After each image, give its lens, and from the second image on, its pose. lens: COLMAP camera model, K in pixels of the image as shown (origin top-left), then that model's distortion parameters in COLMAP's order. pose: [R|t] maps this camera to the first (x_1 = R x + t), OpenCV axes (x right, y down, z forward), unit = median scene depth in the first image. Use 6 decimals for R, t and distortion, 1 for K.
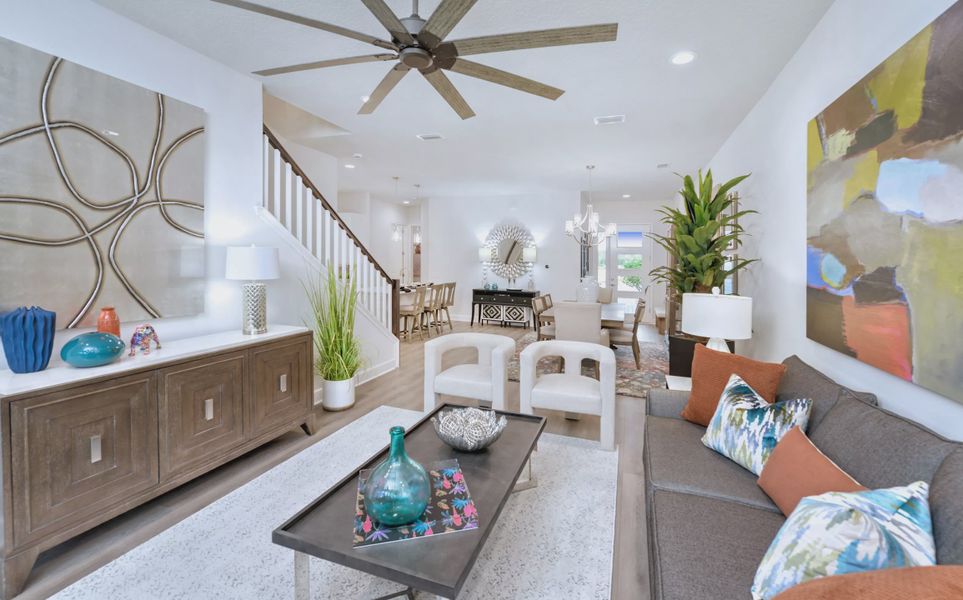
lens RADIAL K [[404.9, 0, 488.8], [0, 404.9, 271.0], [0, 0, 1]] dist [-0.003960, -0.000293]
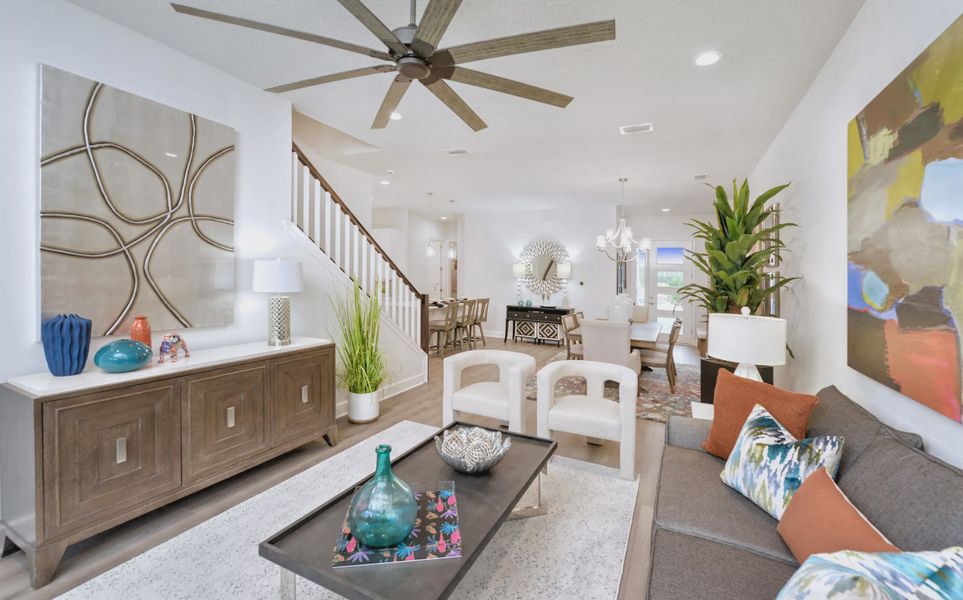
lens RADIAL K [[404.9, 0, 496.7], [0, 404.9, 282.6], [0, 0, 1]] dist [-0.003960, -0.000293]
pose [[0.995085, 0.011368, -0.098368, 0.098583], [-0.012547, 0.999857, -0.011368, 0.001992], [0.098224, 0.012547, 0.995085, 0.039679]]
